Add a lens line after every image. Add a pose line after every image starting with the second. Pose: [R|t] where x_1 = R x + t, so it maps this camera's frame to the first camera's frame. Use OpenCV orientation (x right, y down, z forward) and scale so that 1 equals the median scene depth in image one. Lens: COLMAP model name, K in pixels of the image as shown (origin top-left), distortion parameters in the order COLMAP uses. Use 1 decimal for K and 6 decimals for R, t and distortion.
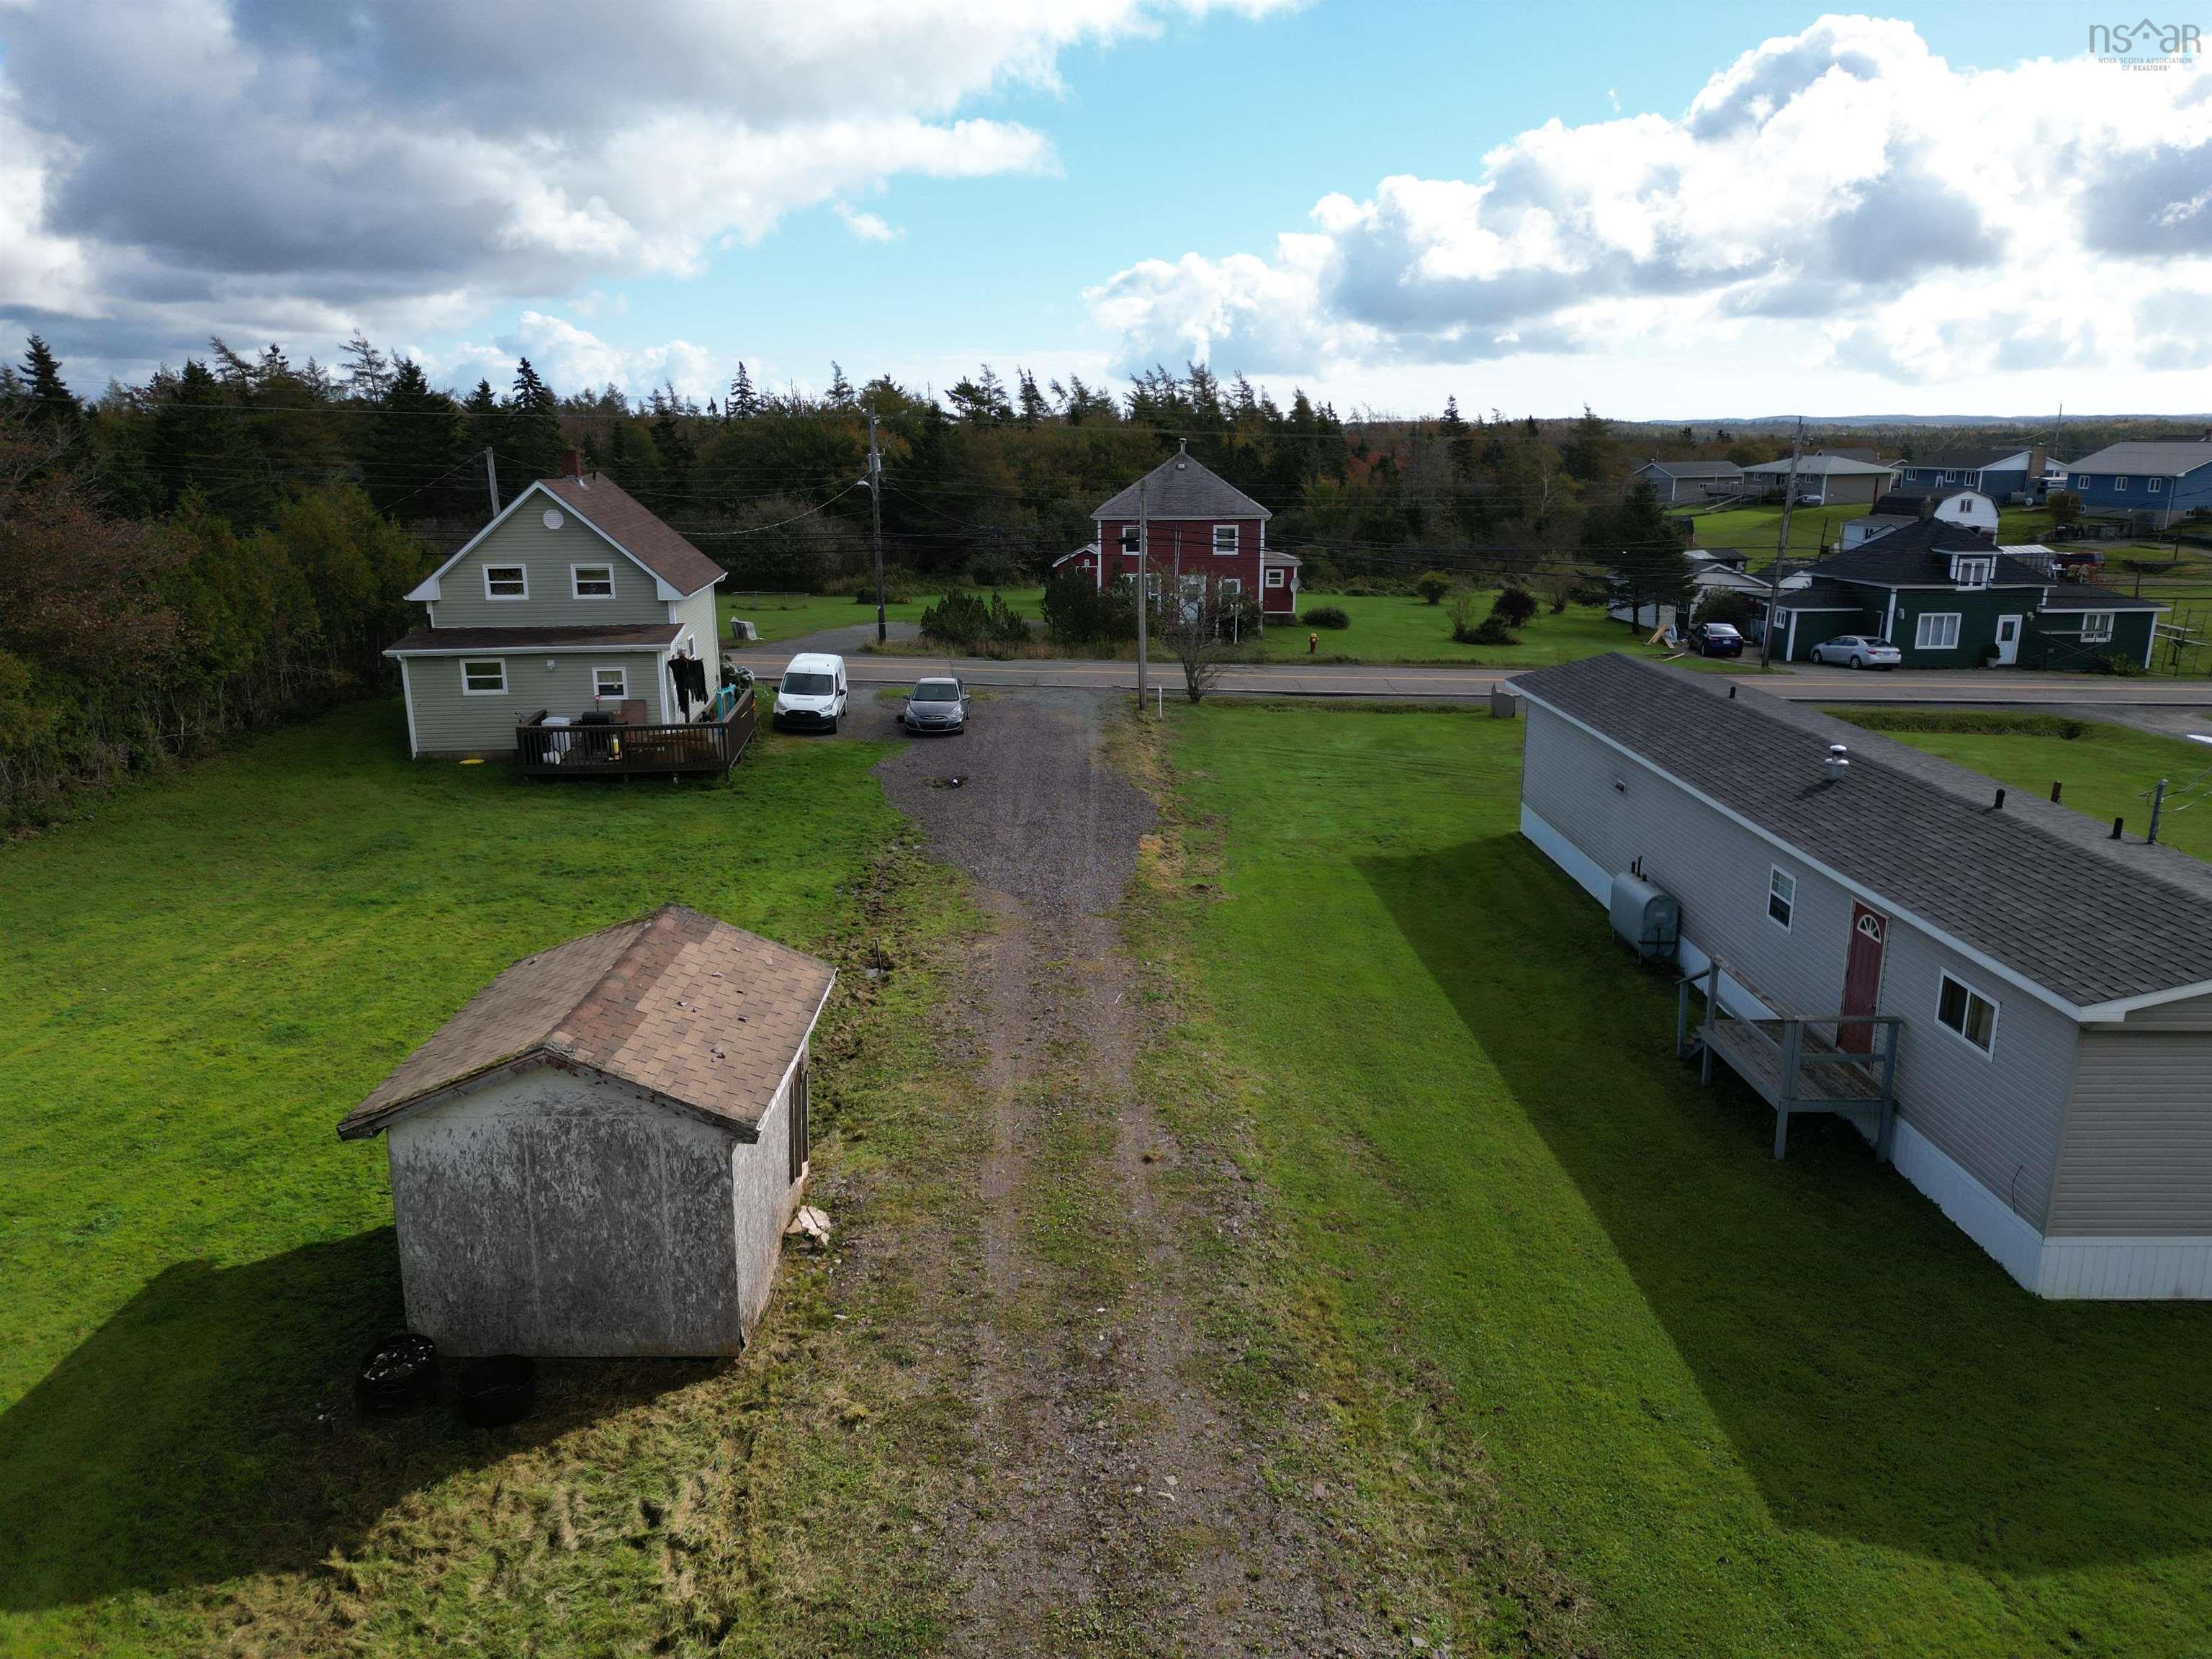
lens RADIAL K [[1578.0, 0, 1108.0], [0, 1578.0, 830.4], [0, 0, 1]] dist [0.080908, -0.083056]
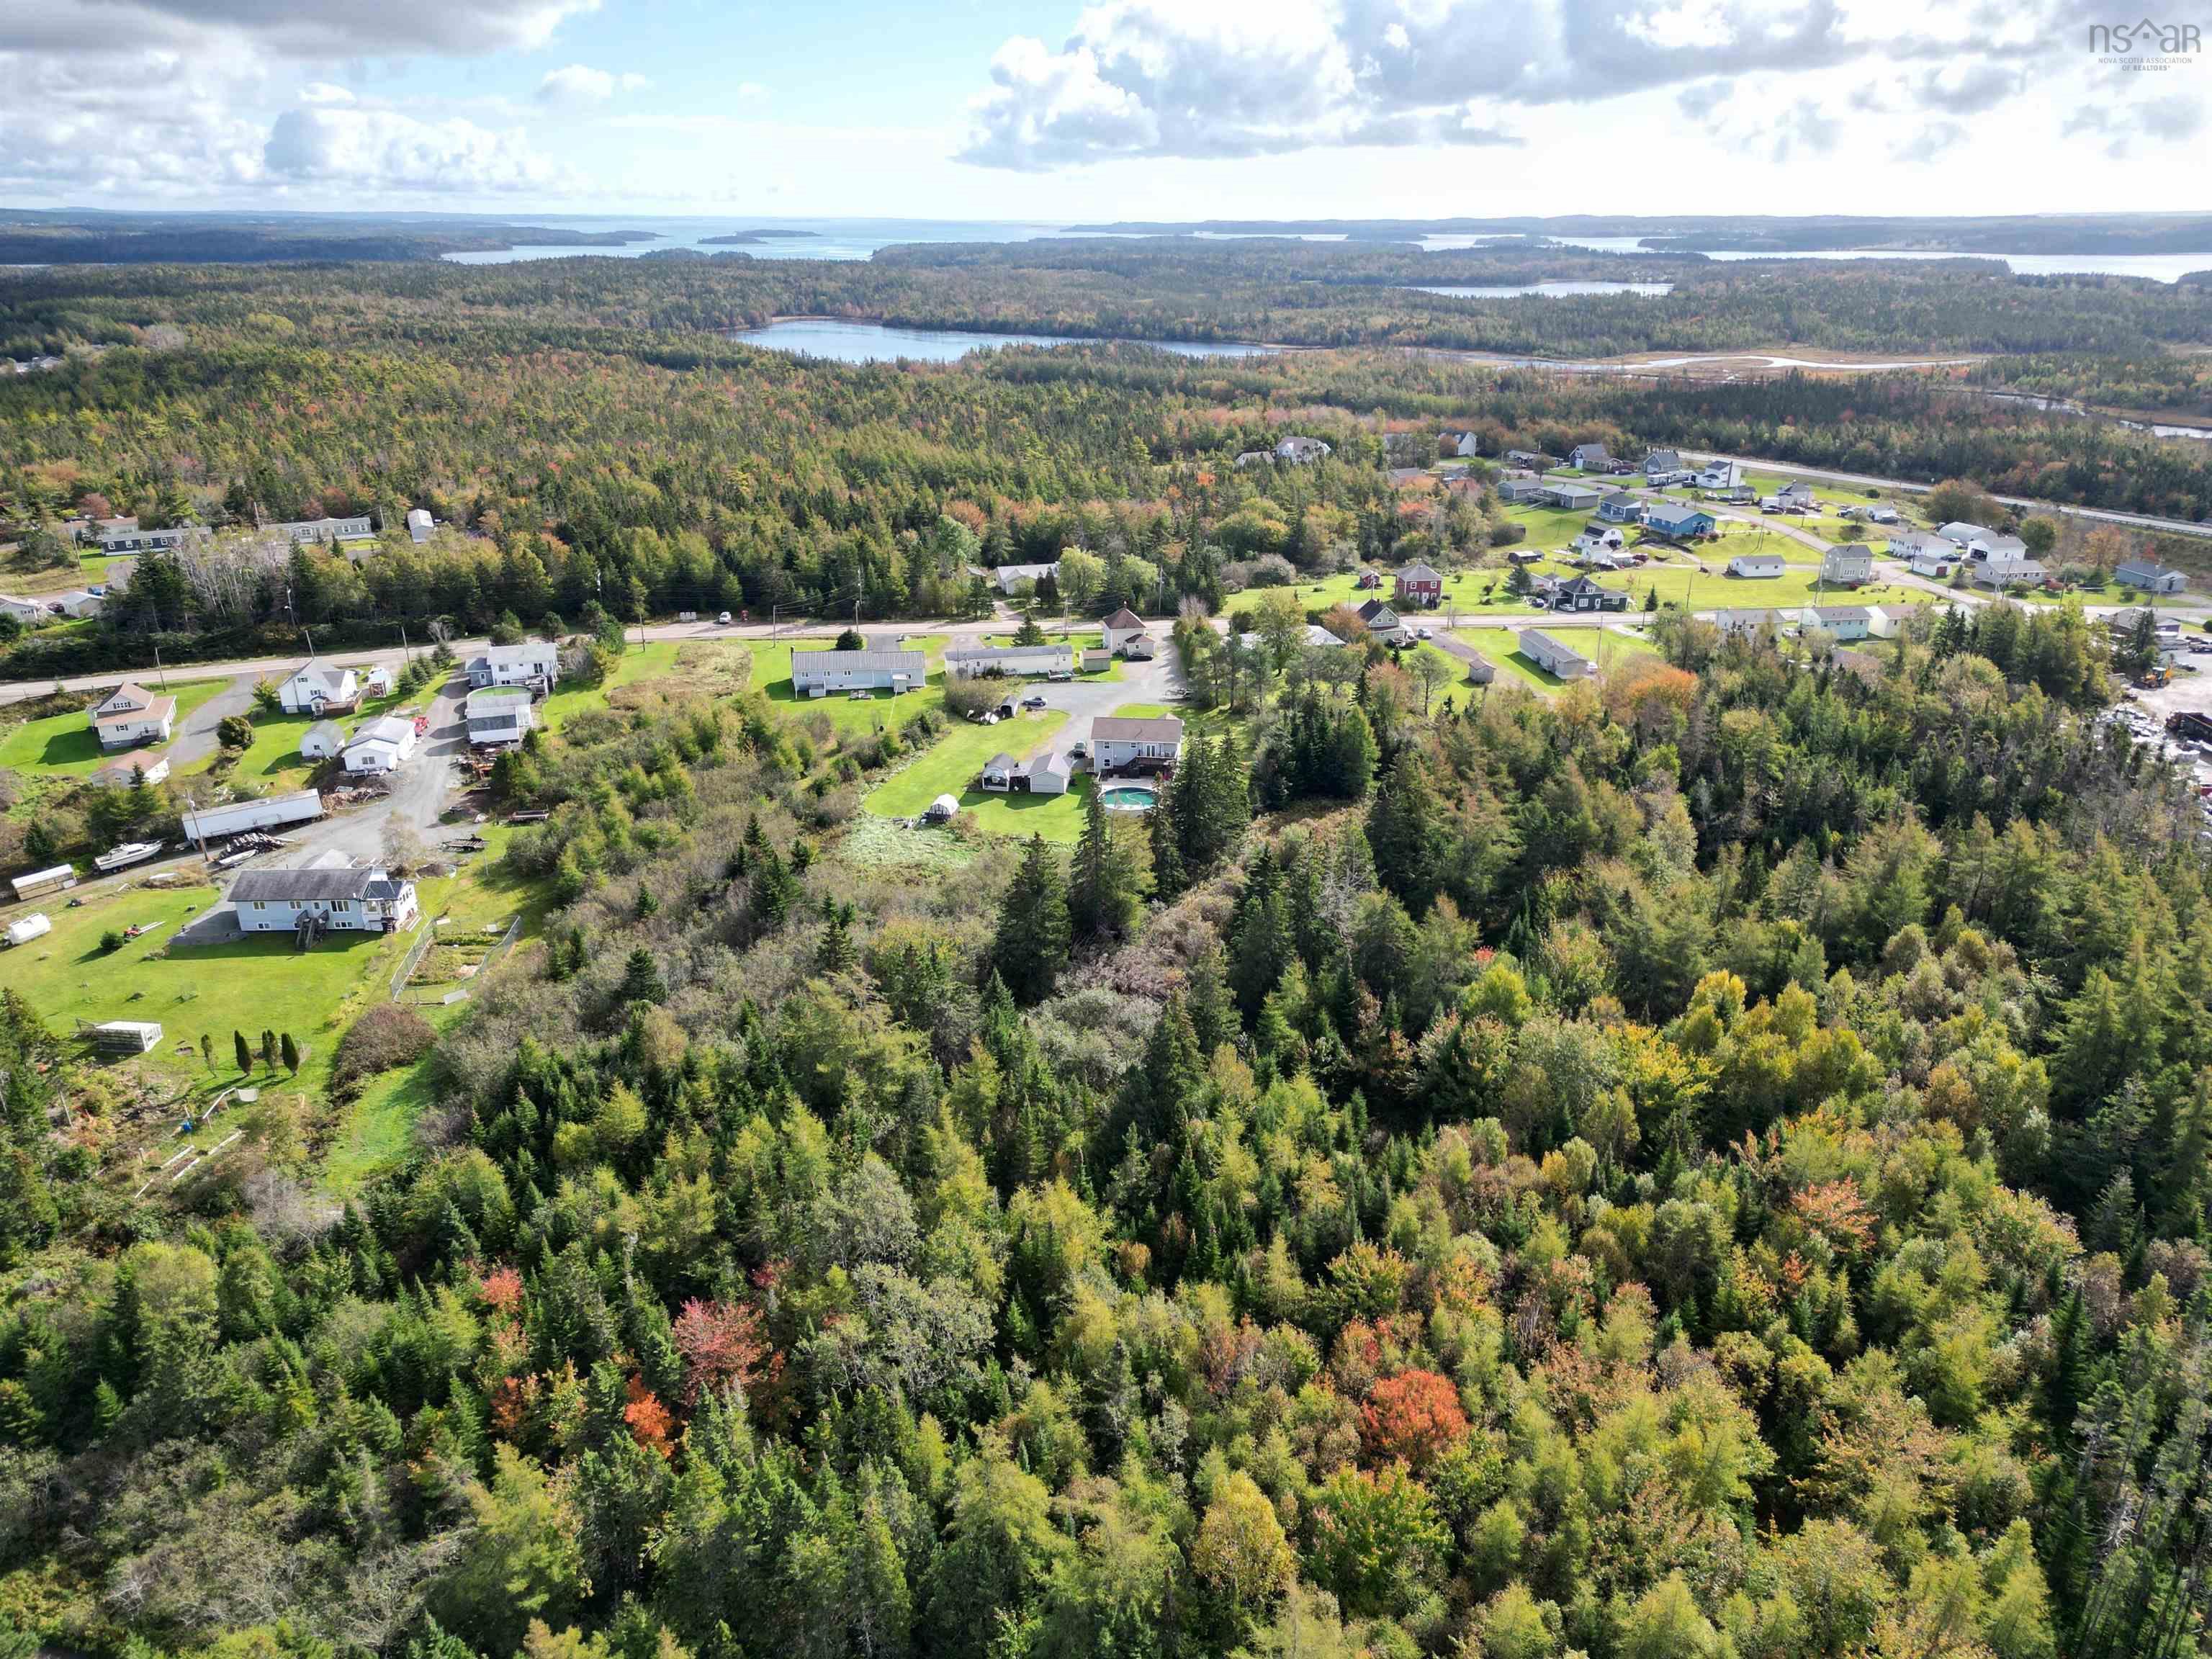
lens RADIAL K [[1578.0, 0, 1094.8], [0, 1578.0, 827.9], [0, 0, 1]] dist [0.080908, -0.083056]
pose [[0.993785, -0.030851, 0.106957, -1.441160], [0.018078, 0.992802, 0.118397, -0.047278], [-0.109840, -0.115728, 0.987189, -3.560632]]
